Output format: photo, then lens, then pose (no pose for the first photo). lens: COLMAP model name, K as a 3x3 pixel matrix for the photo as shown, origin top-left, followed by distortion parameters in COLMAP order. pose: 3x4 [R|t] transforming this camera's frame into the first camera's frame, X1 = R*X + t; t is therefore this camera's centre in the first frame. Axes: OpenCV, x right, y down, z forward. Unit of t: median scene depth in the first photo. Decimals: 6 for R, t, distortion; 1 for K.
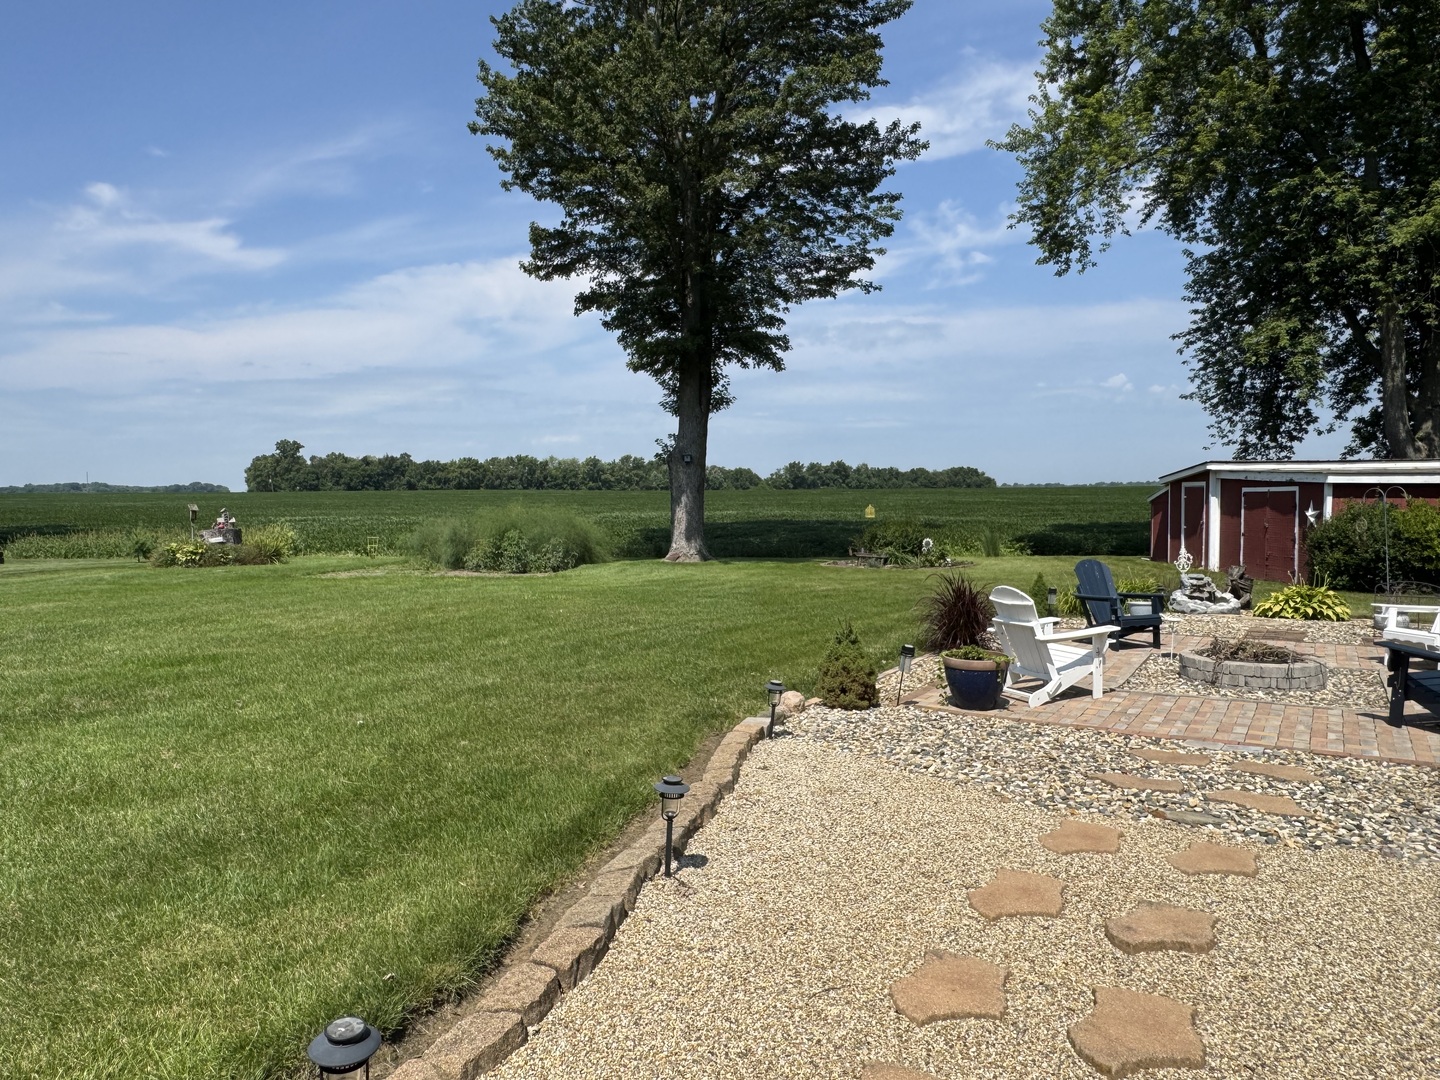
lens RADIAL K [[947.5, 0, 720.0], [0, 947.5, 540.0], [0, 0, 1]] dist [-0.003726, -0.001659]
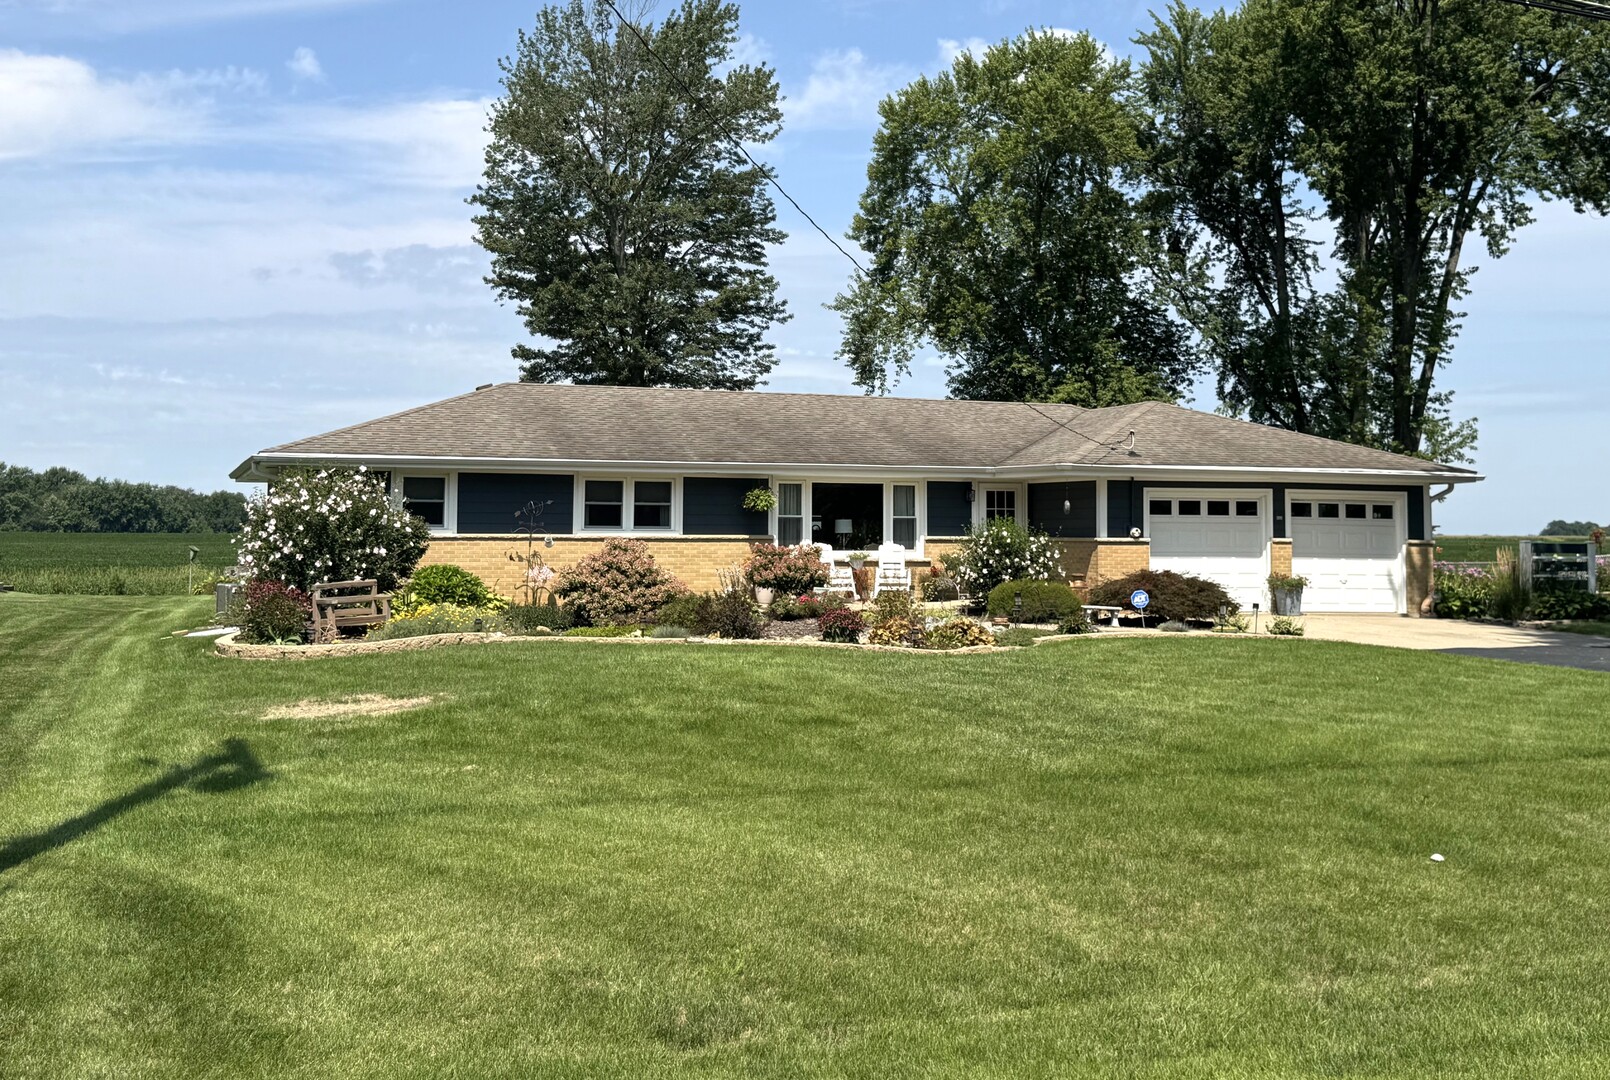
lens RADIAL K [[1682.3, 0, 805.0], [0, 1682.3, 540.0], [0, 0, 1]] dist [0.005517, 0.001134]
pose [[0.934374, 0.010357, 0.356143, -0.703955], [0.007500, 0.998784, -0.048722, 0.077903], [-0.356214, 0.048196, 0.933161, -1.485349]]
